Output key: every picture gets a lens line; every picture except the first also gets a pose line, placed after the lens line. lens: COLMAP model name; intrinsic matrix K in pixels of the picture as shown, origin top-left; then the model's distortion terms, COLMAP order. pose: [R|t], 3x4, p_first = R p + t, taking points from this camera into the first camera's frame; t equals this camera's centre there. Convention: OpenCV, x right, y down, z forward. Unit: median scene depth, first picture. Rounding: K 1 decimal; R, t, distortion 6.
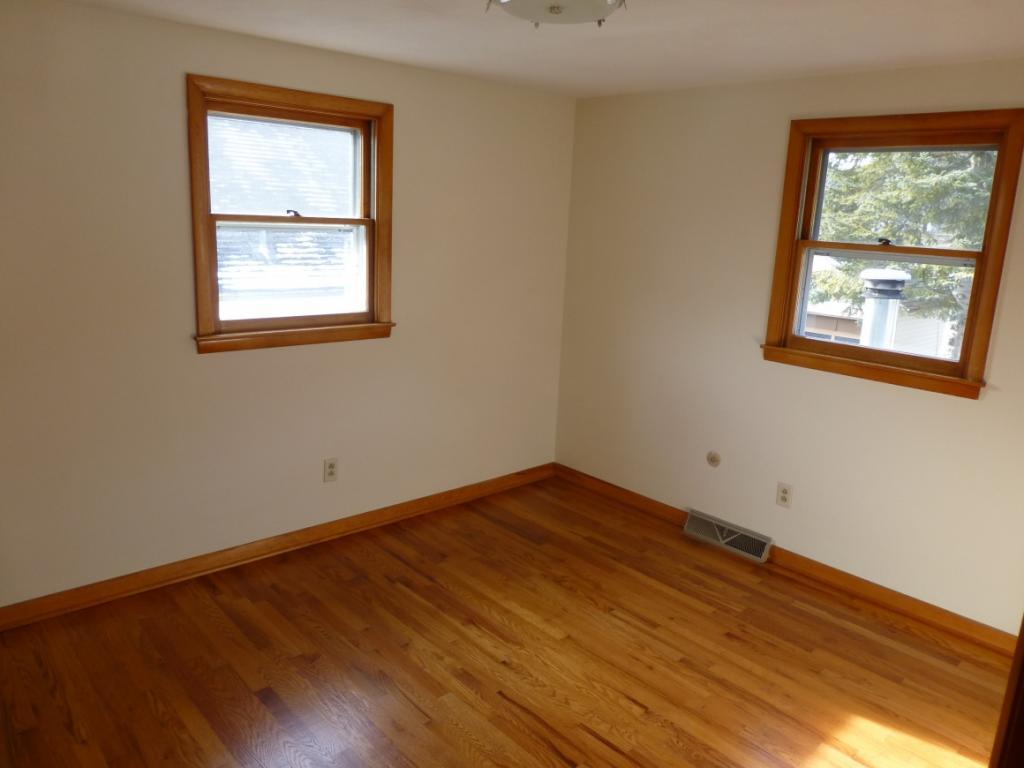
lens RADIAL K [[755.1, 0, 512.0], [0, 755.1, 384.0], [0, 0, 1]] dist [-0.002208, -0.000158]
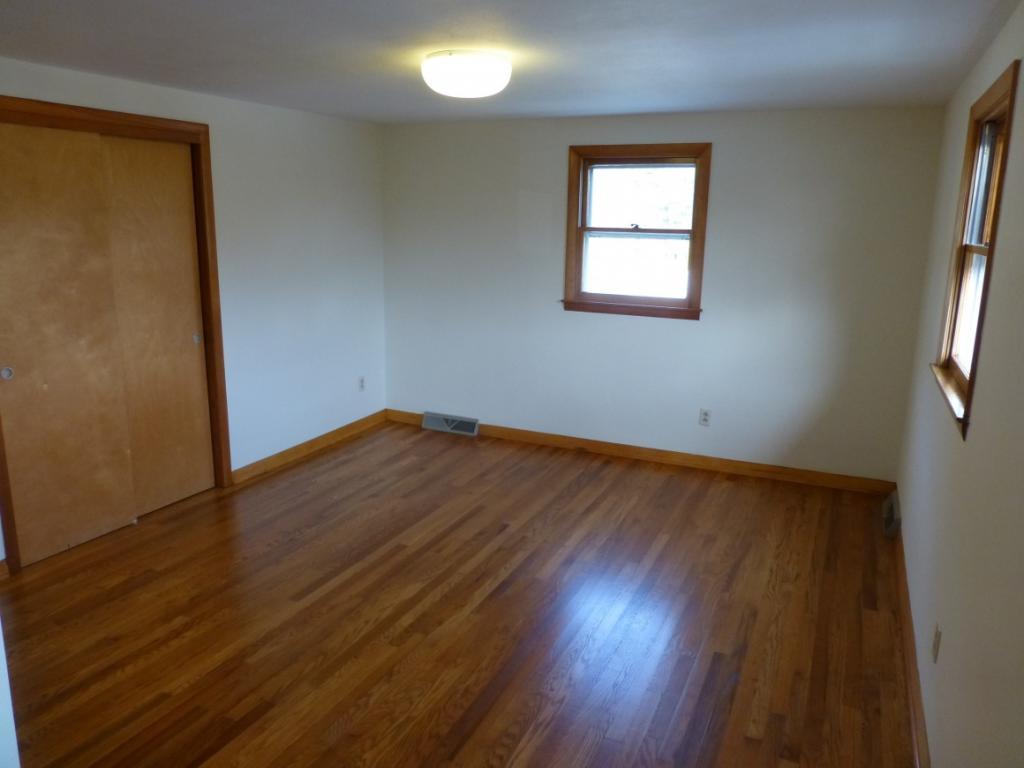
lens RADIAL K [[755.1, 0, 512.0], [0, 755.1, 384.0], [0, 0, 1]] dist [-0.002208, -0.000158]
pose [[0.389422, 0.161825, -0.906732, 1.031616], [-0.206578, 0.974710, 0.085236, 0.000954], [0.897594, 0.154118, 0.413003, 0.218765]]
